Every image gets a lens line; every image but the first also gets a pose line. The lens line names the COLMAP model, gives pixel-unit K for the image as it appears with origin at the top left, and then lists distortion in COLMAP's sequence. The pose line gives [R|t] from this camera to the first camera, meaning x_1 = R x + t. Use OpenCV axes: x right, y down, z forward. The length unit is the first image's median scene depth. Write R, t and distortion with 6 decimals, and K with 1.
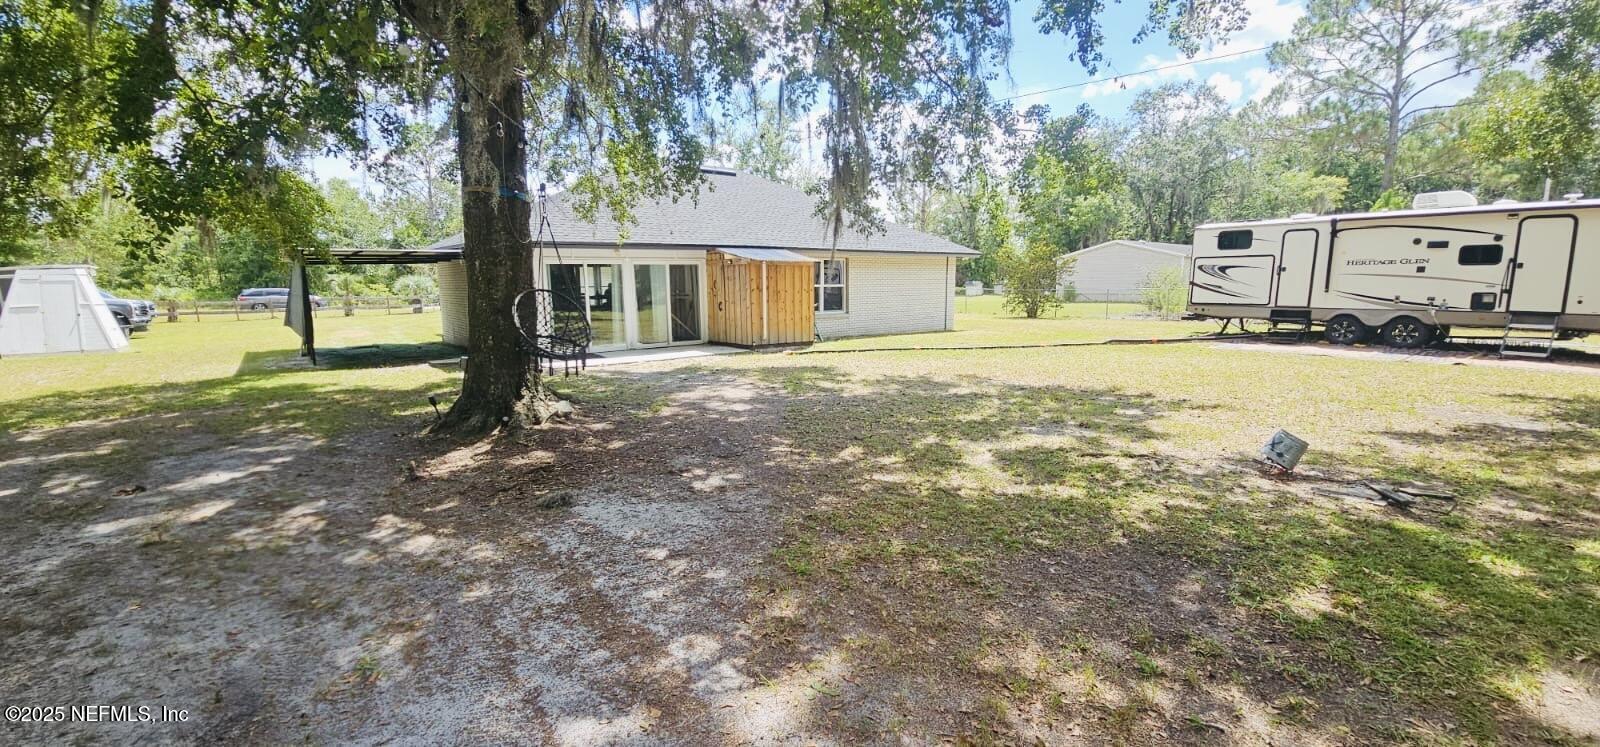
lens RADIAL K [[634.6, 0, 808.1], [0, 634.6, 386.4], [0, 0, 1]] dist [-0.000487, -0.004924]
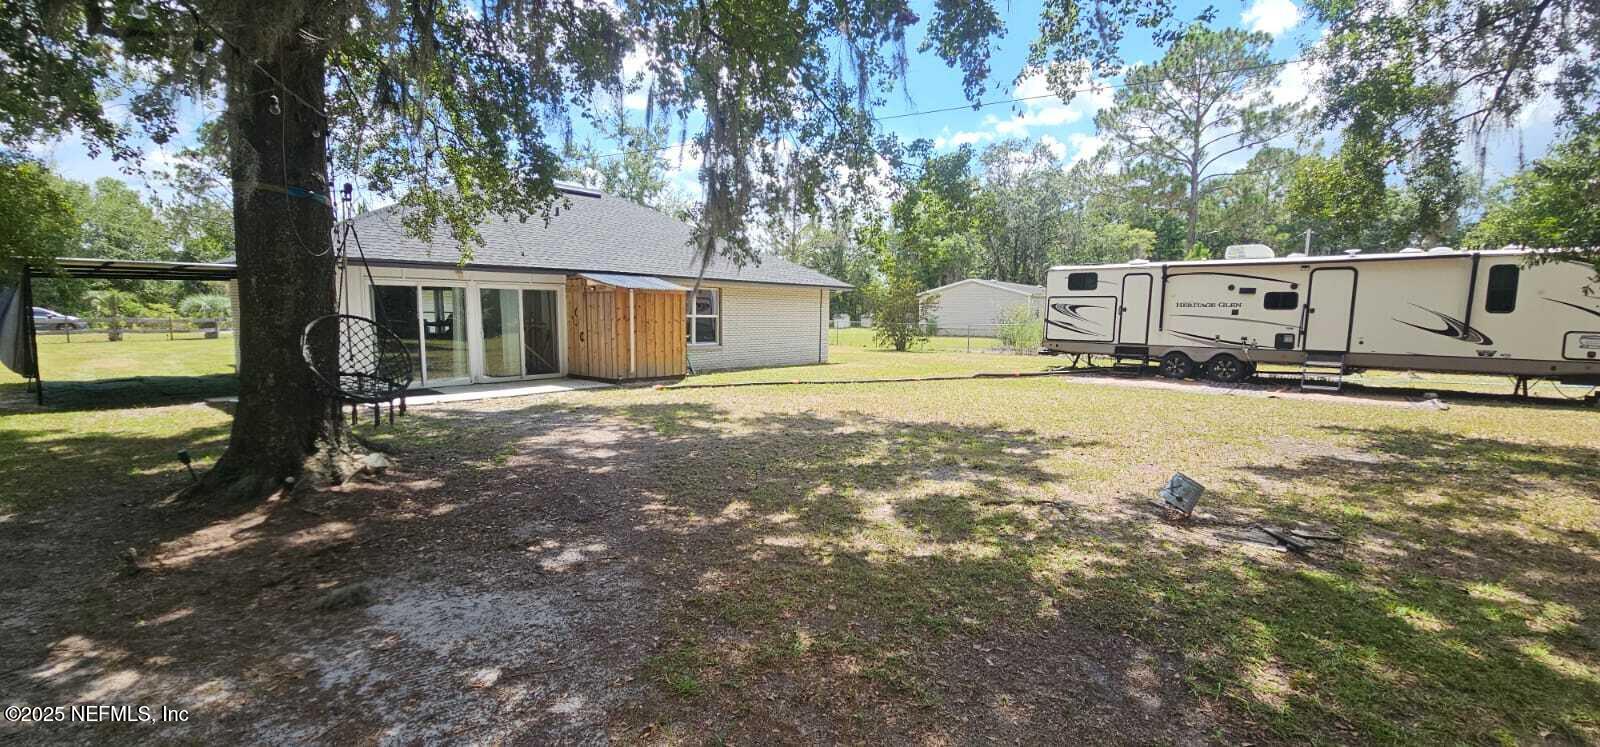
lens RADIAL K [[634.6, 0, 804.9], [0, 634.6, 385.4], [0, 0, 1]] dist [-0.000487, -0.004924]
pose [[0.980225, -0.001796, 0.197878, -0.007437], [0.011509, 0.998784, -0.047946, -0.014021], [-0.197552, 0.049275, 0.979053, 0.076313]]
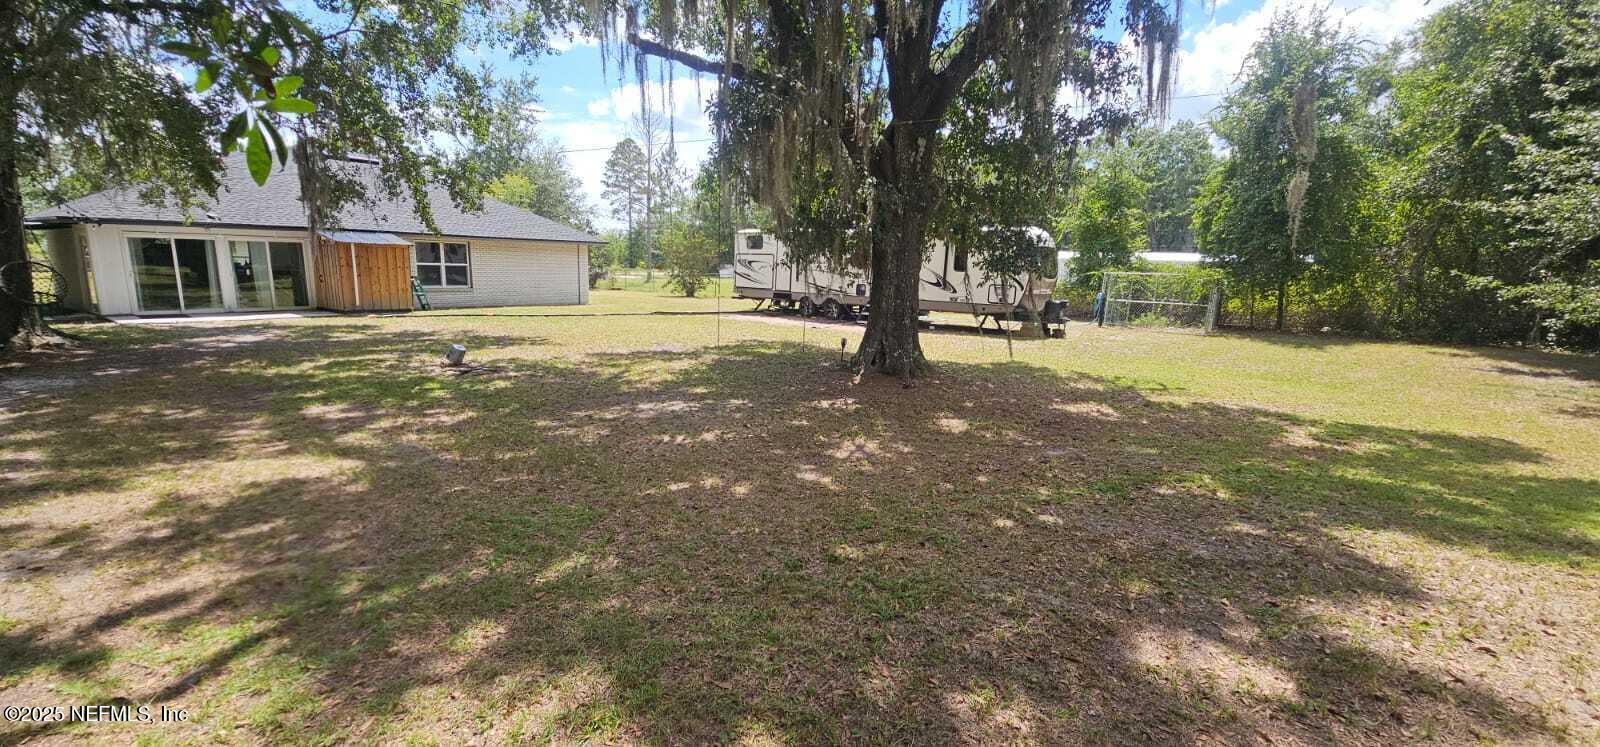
lens RADIAL K [[634.6, 0, 816.5], [0, 634.6, 388.8], [0, 0, 1]] dist [-0.000487, -0.004924]
pose [[0.959404, -0.016923, 0.281529, 0.704011], [0.007930, 0.999422, 0.033049, 0.086168], [-0.281925, -0.029475, 0.958984, -0.718346]]
